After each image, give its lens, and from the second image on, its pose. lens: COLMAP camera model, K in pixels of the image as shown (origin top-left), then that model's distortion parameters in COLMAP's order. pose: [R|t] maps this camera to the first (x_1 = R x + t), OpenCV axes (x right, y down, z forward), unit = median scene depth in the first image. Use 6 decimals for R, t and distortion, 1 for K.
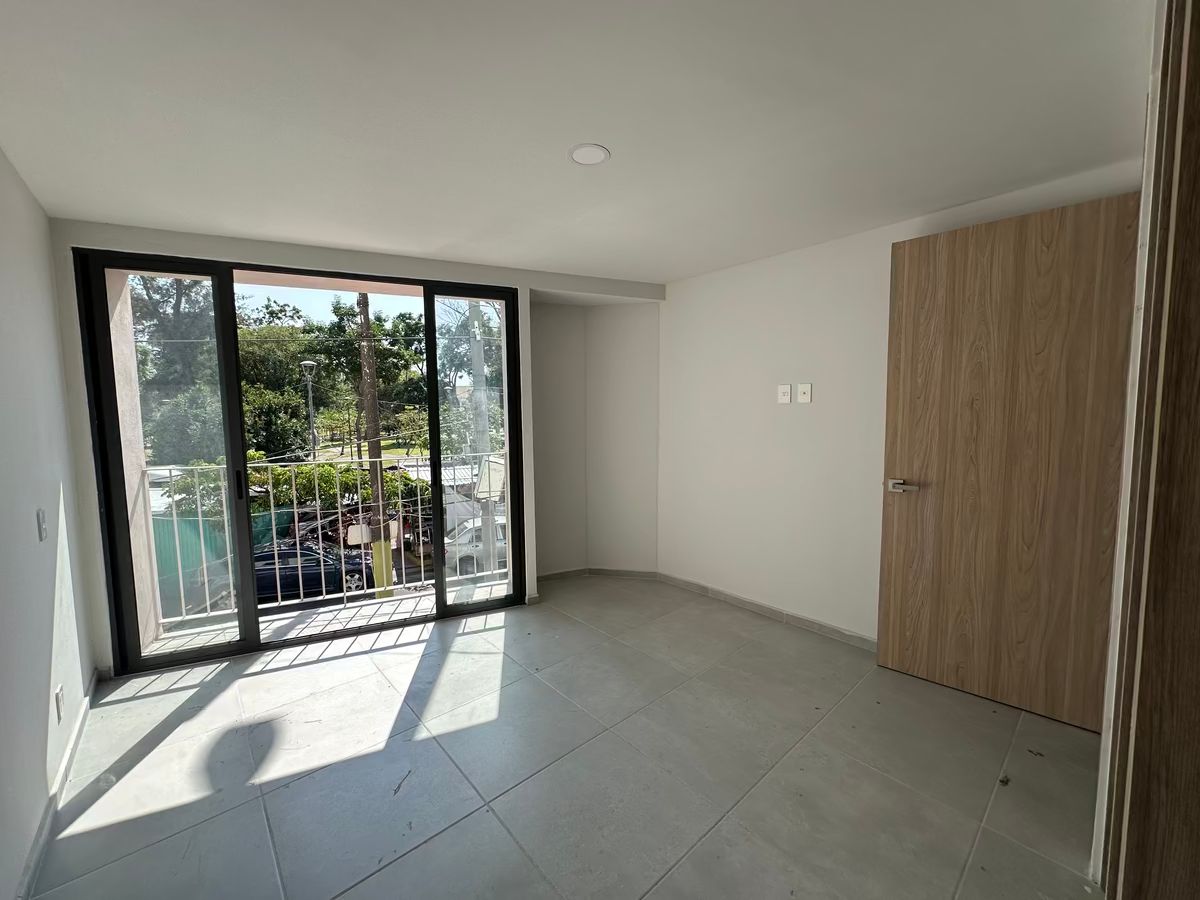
lens RADIAL K [[478.3, 0, 600.7], [0, 478.3, 449.1], [0, 0, 1]] dist [-0.000737, -0.000064]
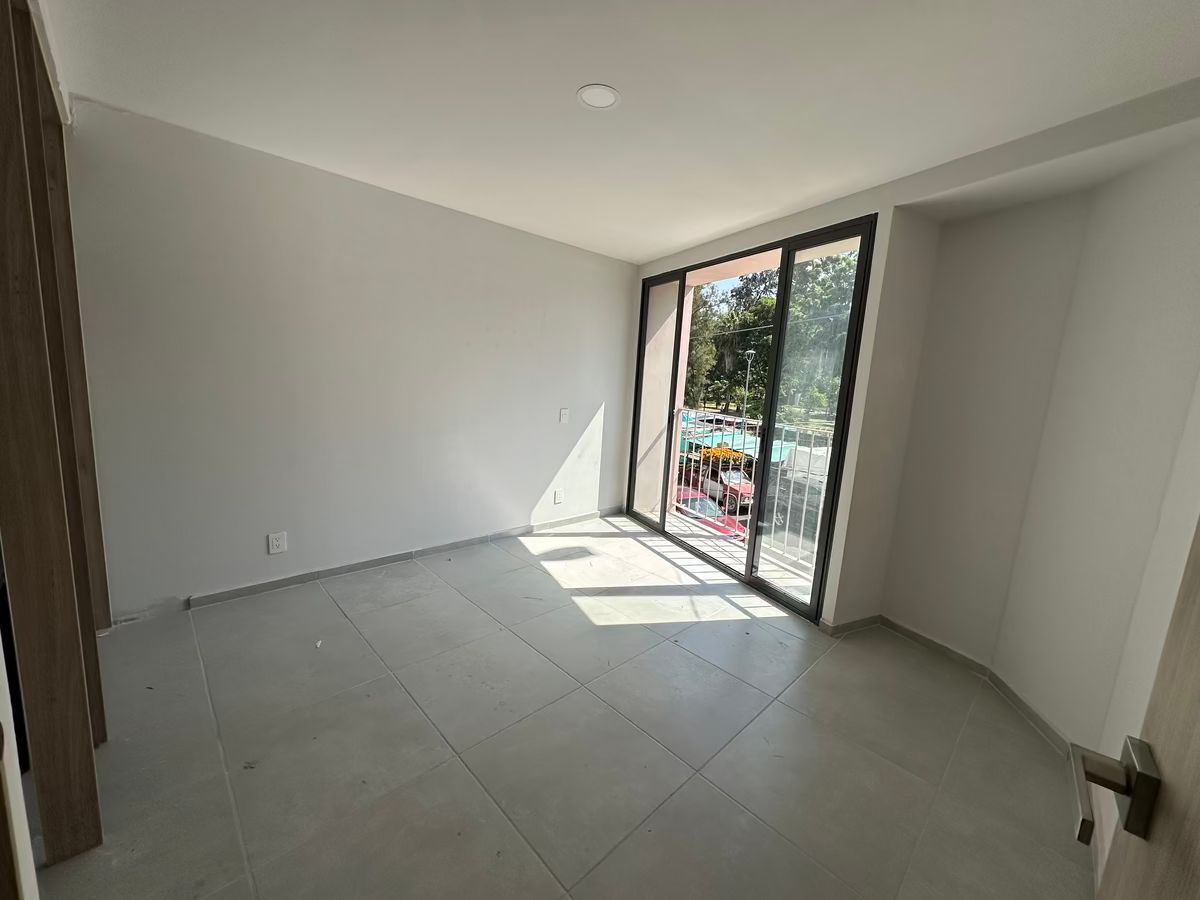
lens RADIAL K [[478.3, 0, 604.7], [0, 478.3, 450.1], [0, 0, 1]] dist [-0.000737, -0.000064]
pose [[0.046586, 0.166957, -0.984863, 0.796884], [-0.146567, 0.976405, 0.158591, -0.047719], [0.988103, 0.136961, 0.069957, 0.794533]]
